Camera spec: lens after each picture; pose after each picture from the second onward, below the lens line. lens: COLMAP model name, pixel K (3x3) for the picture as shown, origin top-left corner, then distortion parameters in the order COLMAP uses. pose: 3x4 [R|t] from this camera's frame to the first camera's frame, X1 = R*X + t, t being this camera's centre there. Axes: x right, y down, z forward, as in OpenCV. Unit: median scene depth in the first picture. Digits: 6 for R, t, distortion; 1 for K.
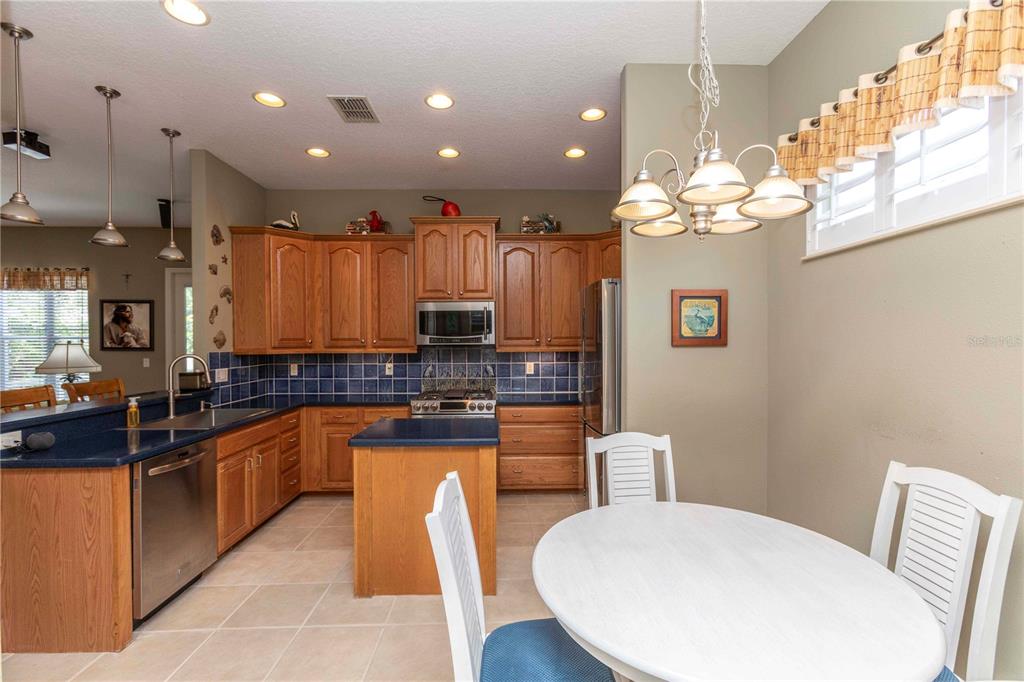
lens RADIAL K [[453.7, 0, 505.6], [0, 453.7, 344.2], [0, 0, 1]] dist [-0.003579, 0.000401]
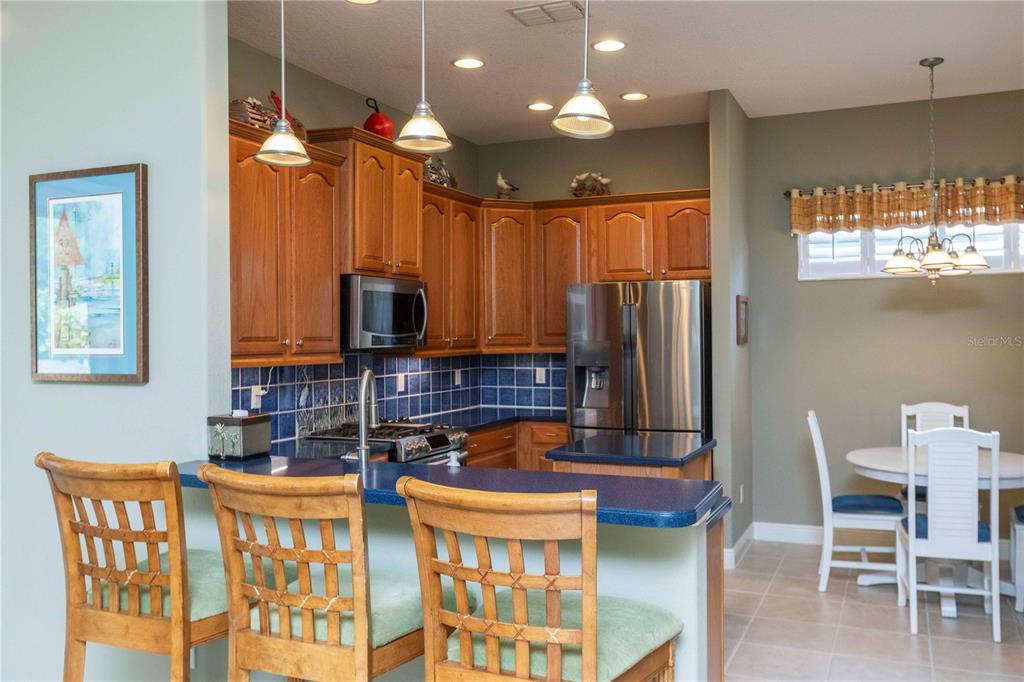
lens RADIAL K [[870.7, 0, 523.2], [0, 870.7, 316.8], [0, 0, 1]] dist [-0.005900, -0.004612]
pose [[0.418331, 0.020284, 0.908068, -1.092243], [0.011096, 0.999562, -0.027440, -0.005712], [-0.908227, 0.021555, 0.417923, 0.337028]]
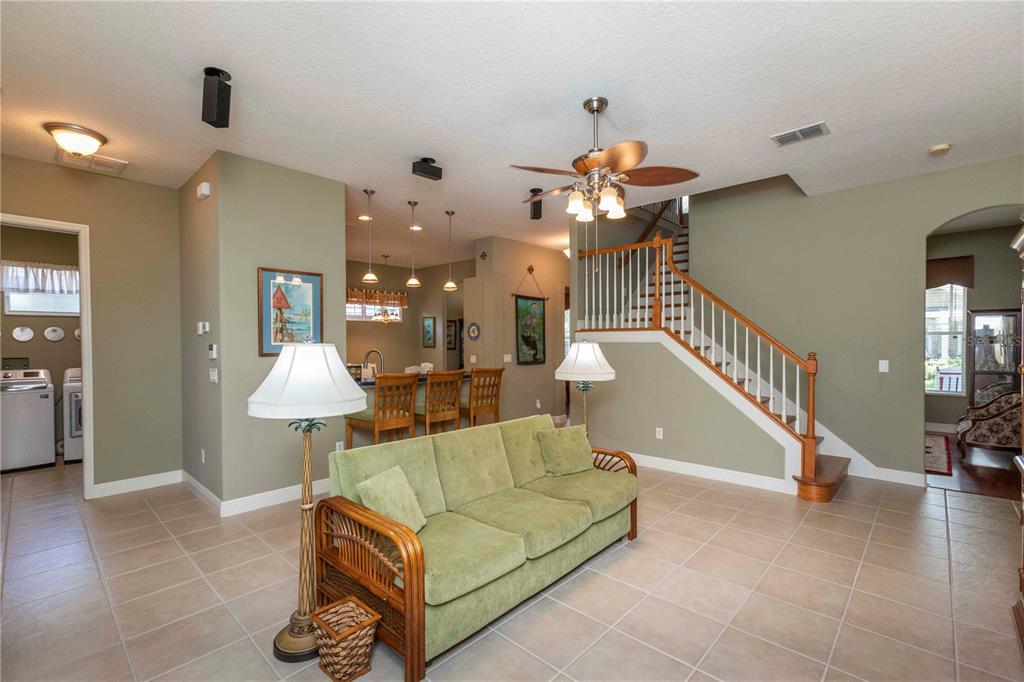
lens RADIAL K [[453.7, 0, 514.3], [0, 453.7, 342.3], [0, 0, 1]] dist [-0.003579, 0.000401]
pose [[-0.710794, 0.008624, 0.703347, -1.575463], [0.016983, 0.999844, 0.004903, -0.000171], [-0.703195, 0.015430, -0.710830, 1.305516]]
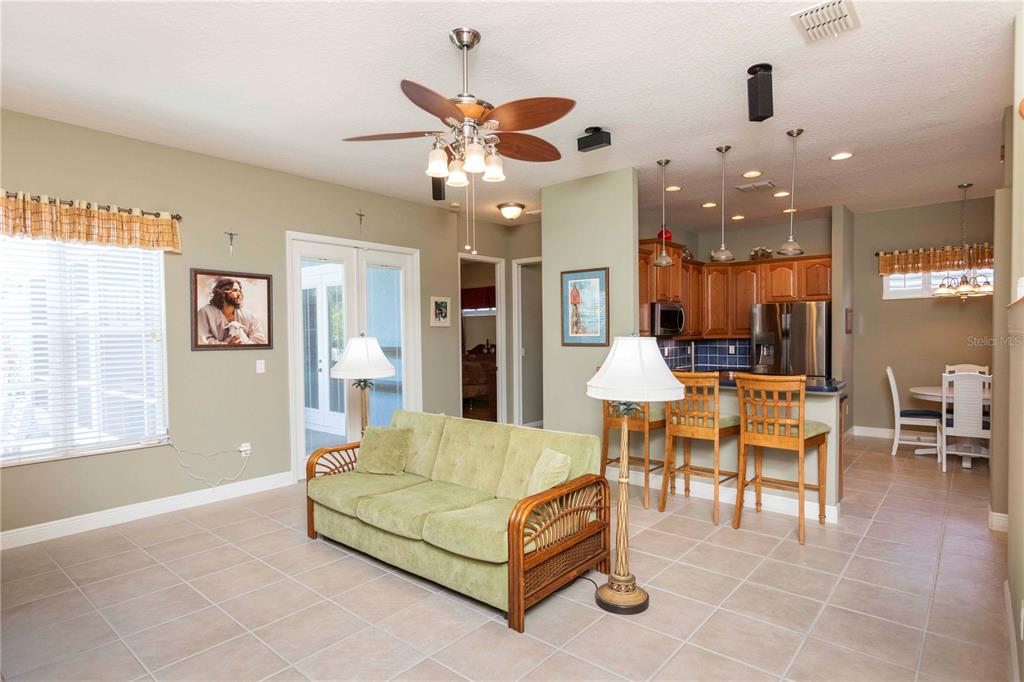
lens RADIAL K [[542.6, 0, 506.0], [0, 542.6, 342.9], [0, 0, 1]] dist [0.001511, 0.000167]
pose [[0.670900, -0.016776, 0.741358, -1.638340], [0.012252, 0.999858, 0.011538, 0.000904], [-0.741446, 0.001342, 0.671011, 0.259876]]
